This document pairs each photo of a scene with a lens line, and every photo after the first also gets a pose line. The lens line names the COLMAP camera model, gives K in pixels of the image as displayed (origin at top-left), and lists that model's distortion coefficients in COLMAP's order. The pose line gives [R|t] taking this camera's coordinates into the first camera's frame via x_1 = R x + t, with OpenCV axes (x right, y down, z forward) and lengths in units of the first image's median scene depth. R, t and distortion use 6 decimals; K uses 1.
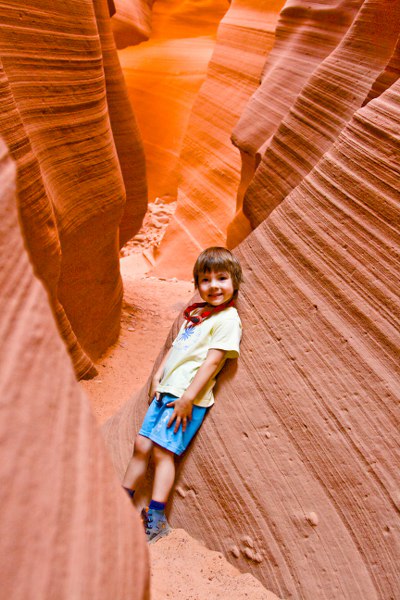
lens RADIAL K [[664.3, 0, 200.0], [0, 664.3, 300.0], [0, 0, 1]] dist [-0.099228, 0.032281]
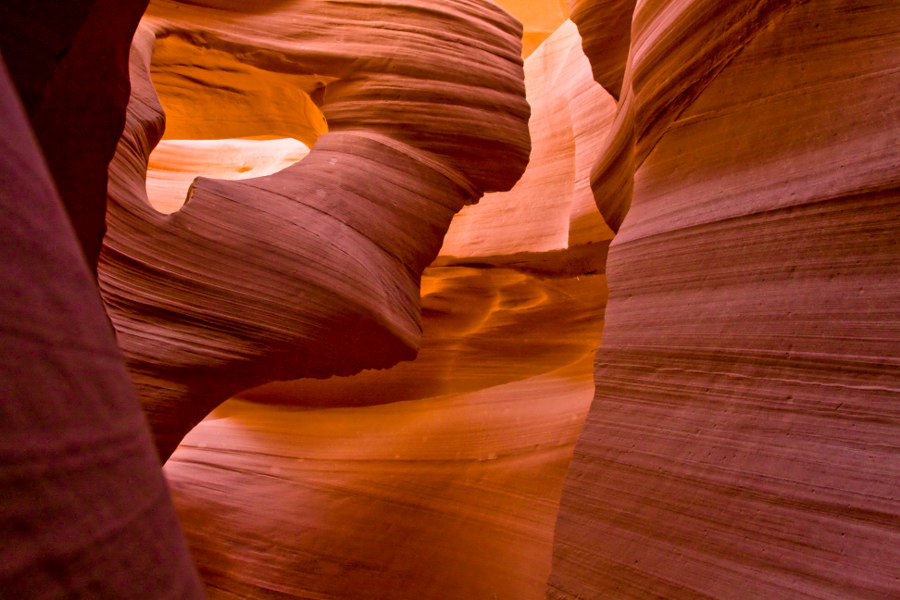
lens RADIAL K [[996.5, 0, 450.0], [0, 996.5, 300.0], [0, 0, 1]] dist [-0.099228, 0.032281]
pose [[0.992807, -0.114206, -0.035938, -0.056638], [0.078620, 0.848258, -0.523716, -0.188990], [0.090296, 0.517123, 0.851135, 0.813602]]
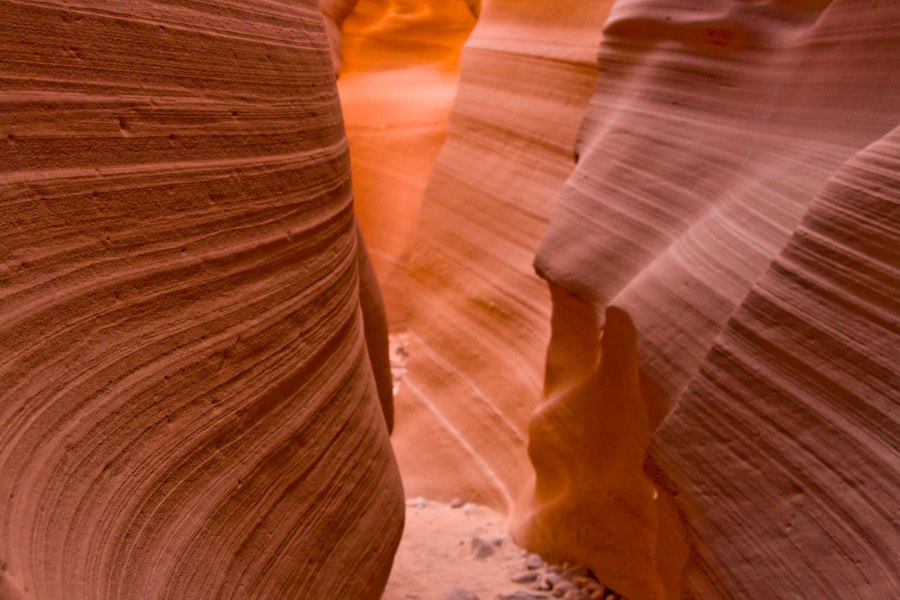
lens RADIAL K [[996.5, 0, 450.0], [0, 996.5, 300.0], [0, 0, 1]] dist [-0.099228, 0.032281]
pose [[0.996889, -0.061152, 0.049732, -0.059911], [0.067614, 0.987728, -0.140788, -0.107246], [-0.040513, 0.143713, 0.988790, 0.216670]]
